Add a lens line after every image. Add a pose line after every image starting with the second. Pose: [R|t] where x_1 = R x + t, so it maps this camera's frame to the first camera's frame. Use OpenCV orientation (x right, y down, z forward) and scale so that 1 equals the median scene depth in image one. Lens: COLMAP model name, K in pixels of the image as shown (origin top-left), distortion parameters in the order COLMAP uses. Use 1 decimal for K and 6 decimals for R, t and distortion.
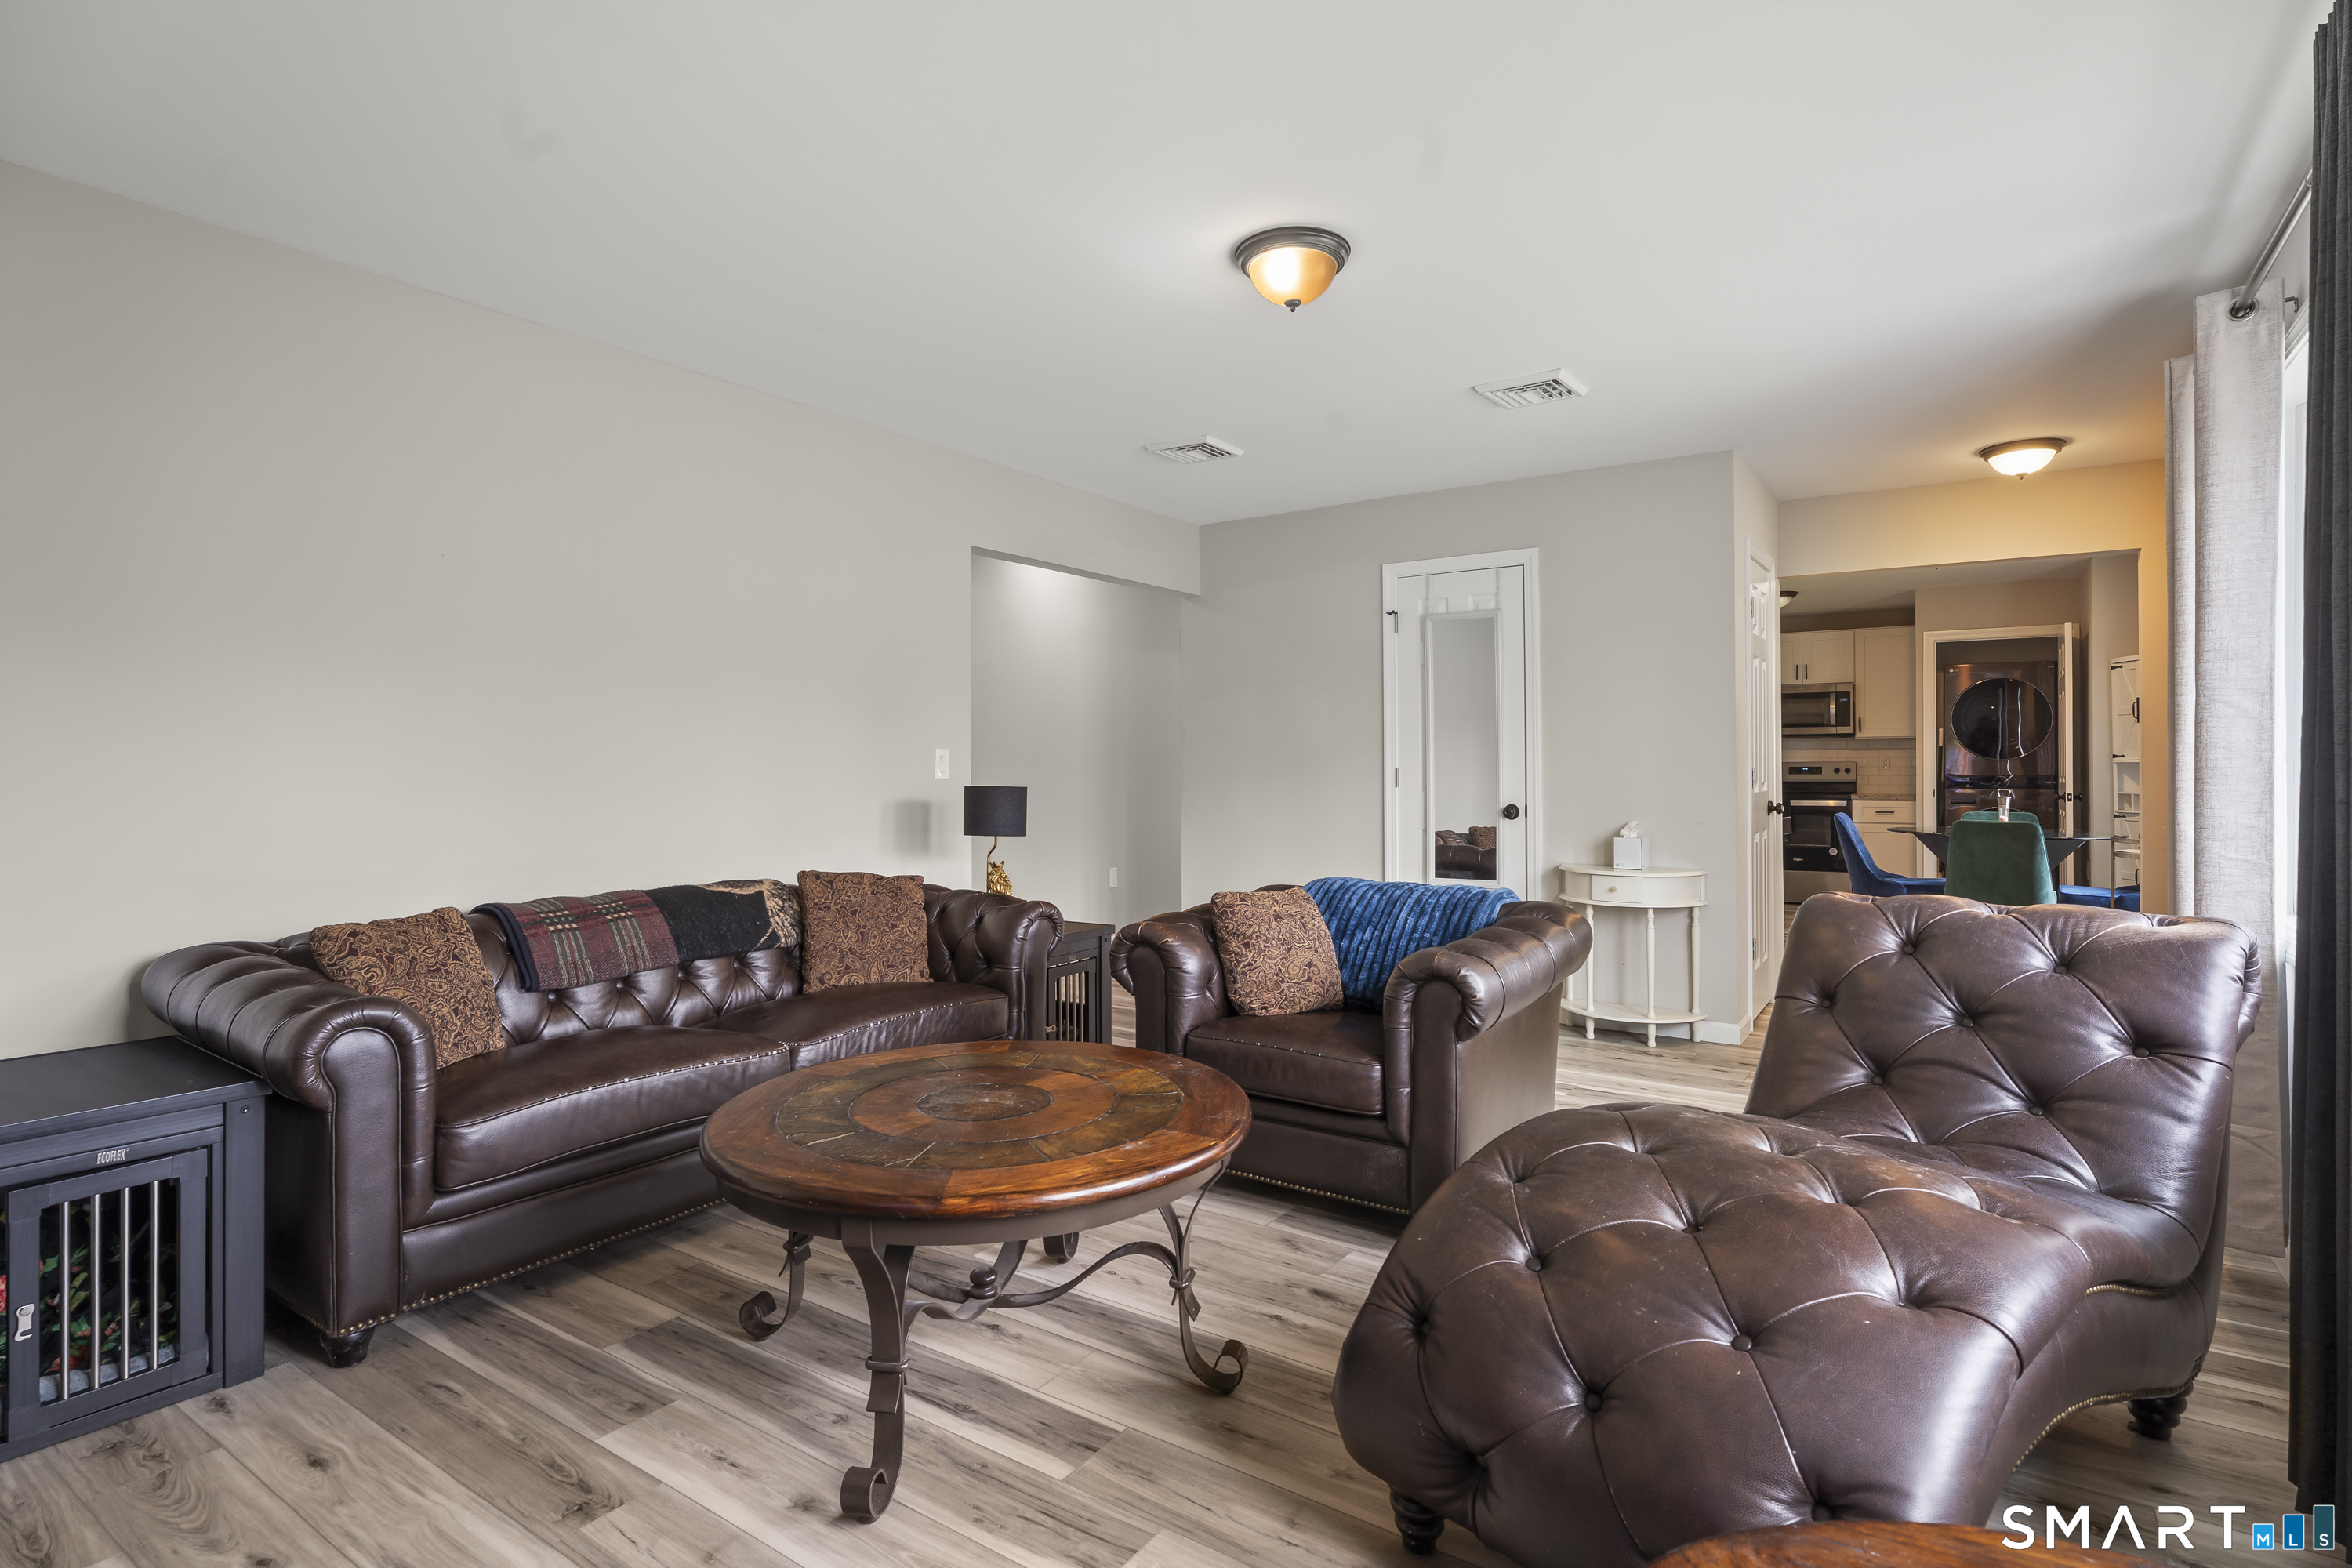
lens RADIAL K [[1187.9, 0, 1171.1], [0, 1187.9, 777.1], [0, 0, 1]] dist [0.001170, 0.001355]
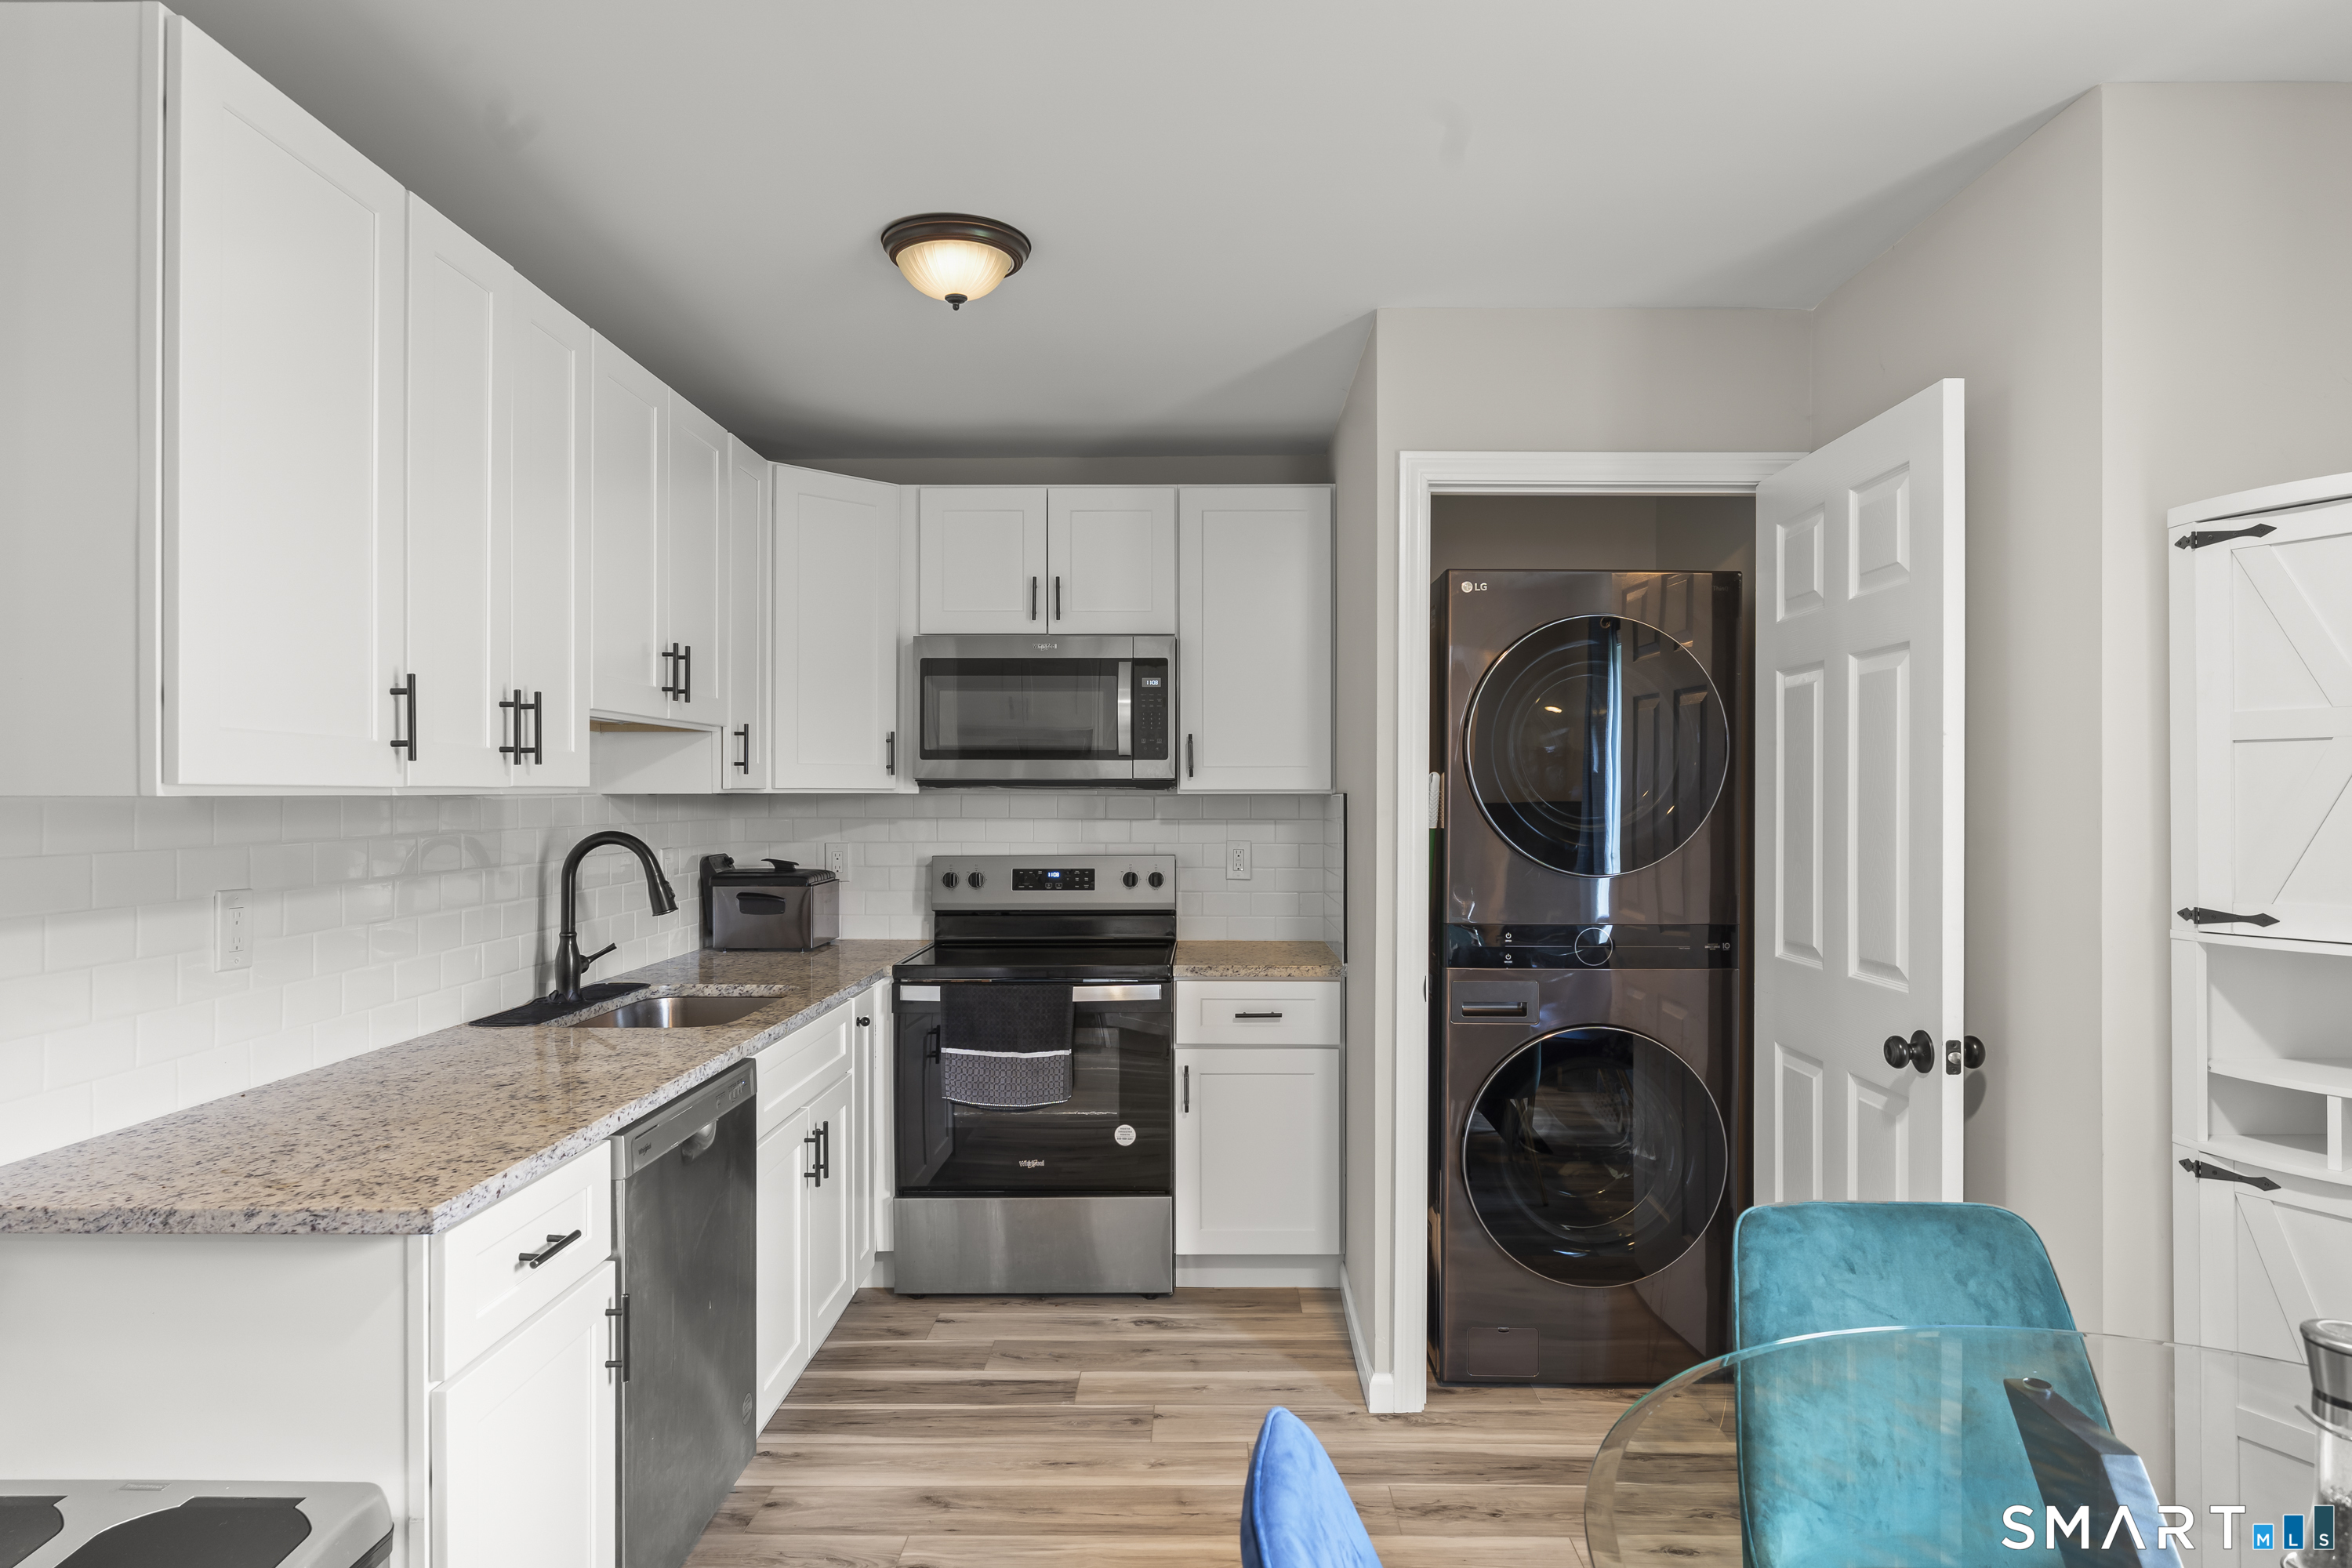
lens RADIAL K [[1374.7, 0, 1207.4], [0, 1374.7, 796.2], [0, 0, 1]] dist [-0.007611, -0.000939]
pose [[0.829764, 0.001018, 0.558114, 0.359175], [-0.000382, 0.999999, -0.001257, -0.031714], [-0.558115, 0.000830, 0.829763, 0.663885]]
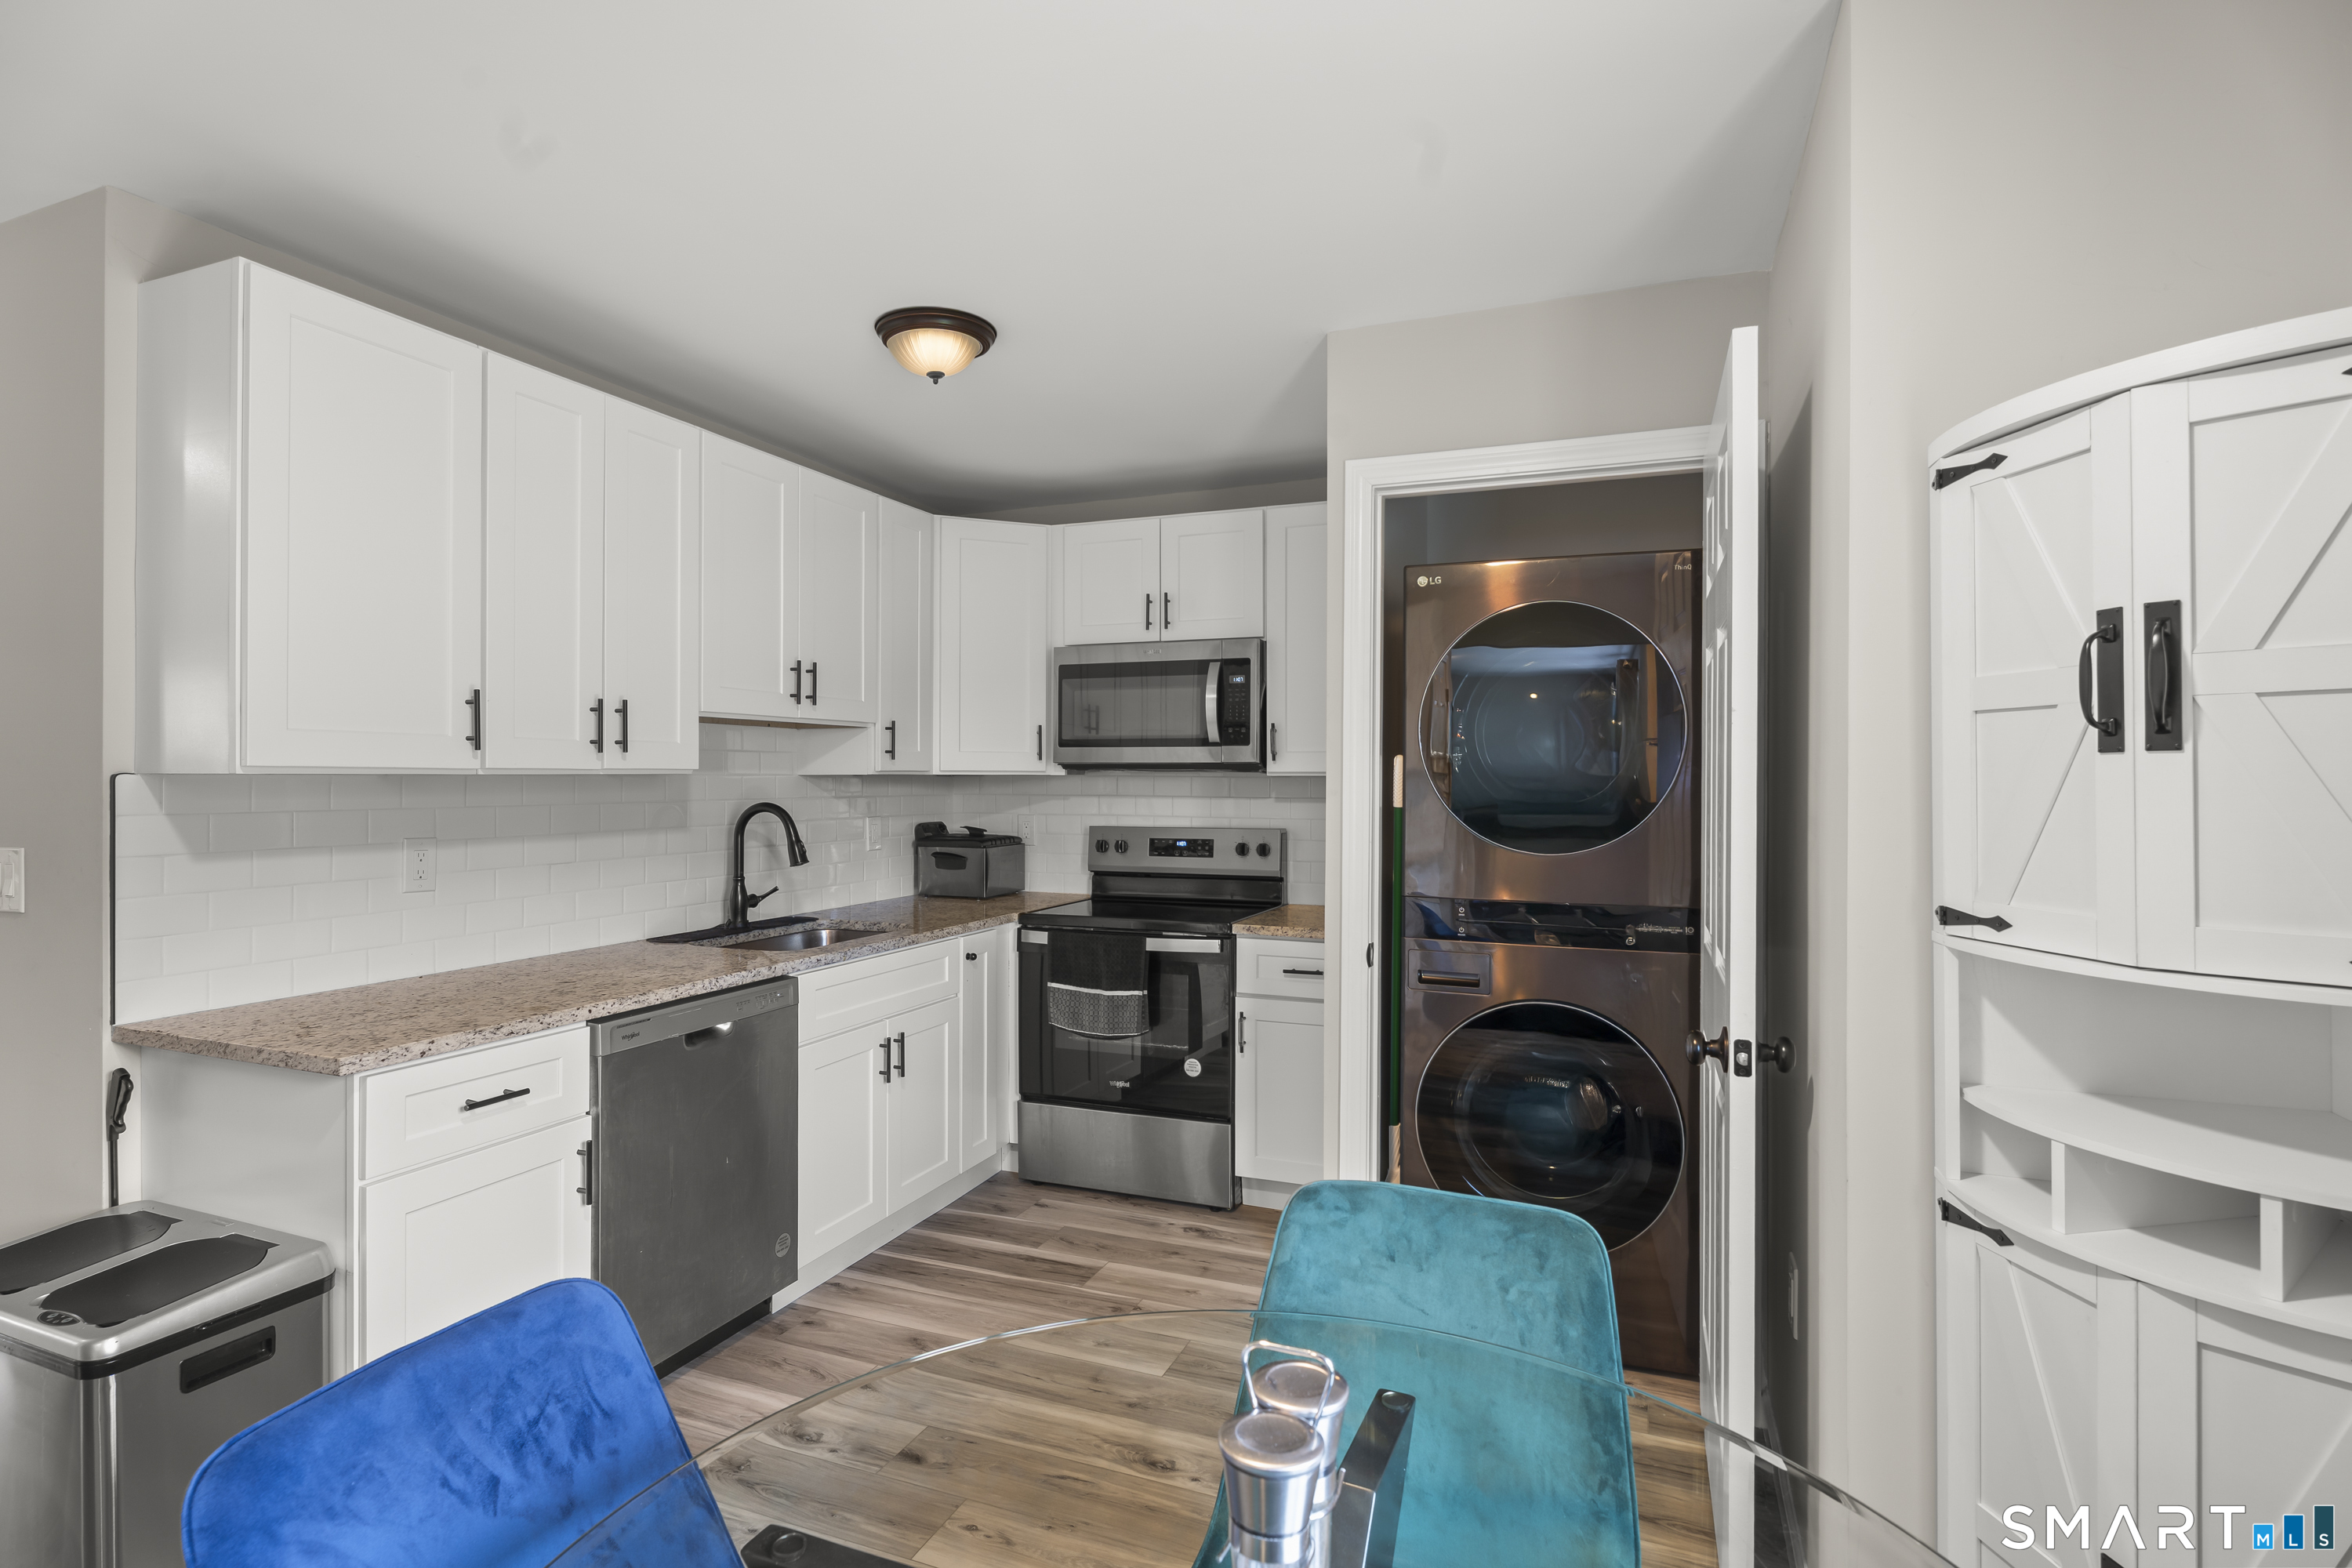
lens RADIAL K [[1160.5, 0, 1177.7], [0, 1160.5, 776.0], [0, 0, 1]] dist [-0.008721, -0.000287]
pose [[0.977390, 0.003628, 0.211412, 0.468553], [-0.002965, 0.999990, -0.003456, -0.031297], [-0.211423, 0.002751, 0.977391, 0.626702]]
